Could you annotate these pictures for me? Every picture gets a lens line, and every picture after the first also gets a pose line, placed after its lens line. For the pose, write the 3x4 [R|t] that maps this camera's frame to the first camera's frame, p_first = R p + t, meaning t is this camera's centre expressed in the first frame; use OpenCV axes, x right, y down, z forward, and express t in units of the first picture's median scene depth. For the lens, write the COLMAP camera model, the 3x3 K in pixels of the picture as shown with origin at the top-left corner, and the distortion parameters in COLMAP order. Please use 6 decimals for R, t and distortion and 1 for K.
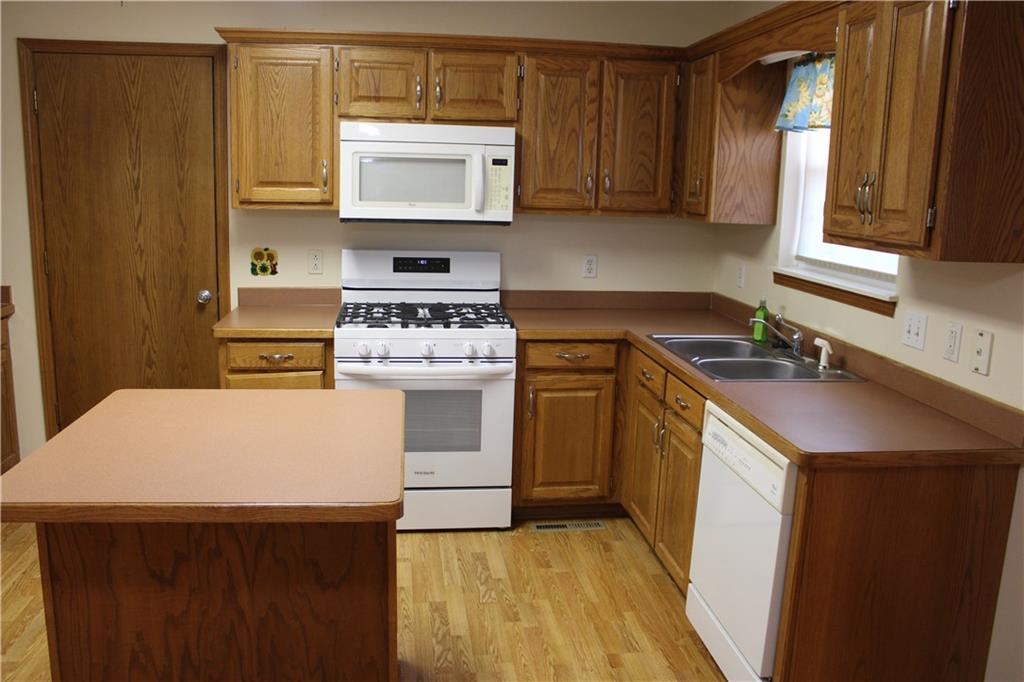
lens RADIAL K [[856.6, 0, 507.4], [0, 856.6, 345.6], [0, 0, 1]] dist [-0.166117, 0.154579]
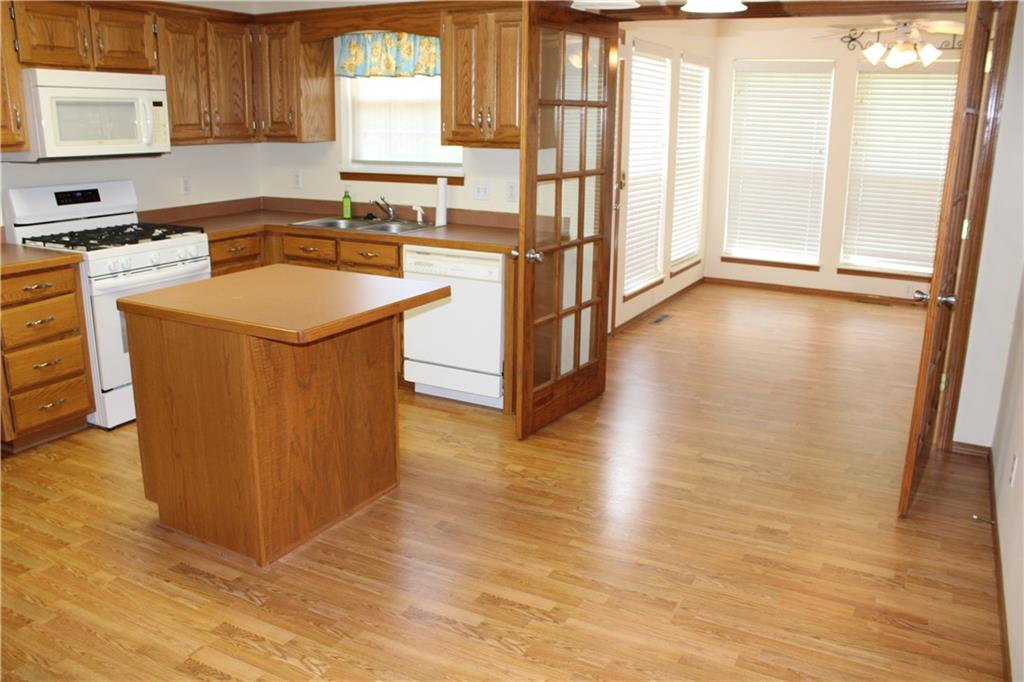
lens RADIAL K [[856.6, 0, 507.4], [0, 856.6, 345.6], [0, 0, 1]] dist [-0.166117, 0.154579]
pose [[0.580042, -0.231785, 0.780914, -0.733405], [0.160640, 0.972385, 0.169297, 0.004044], [-0.798590, 0.027246, 0.601259, -0.122477]]
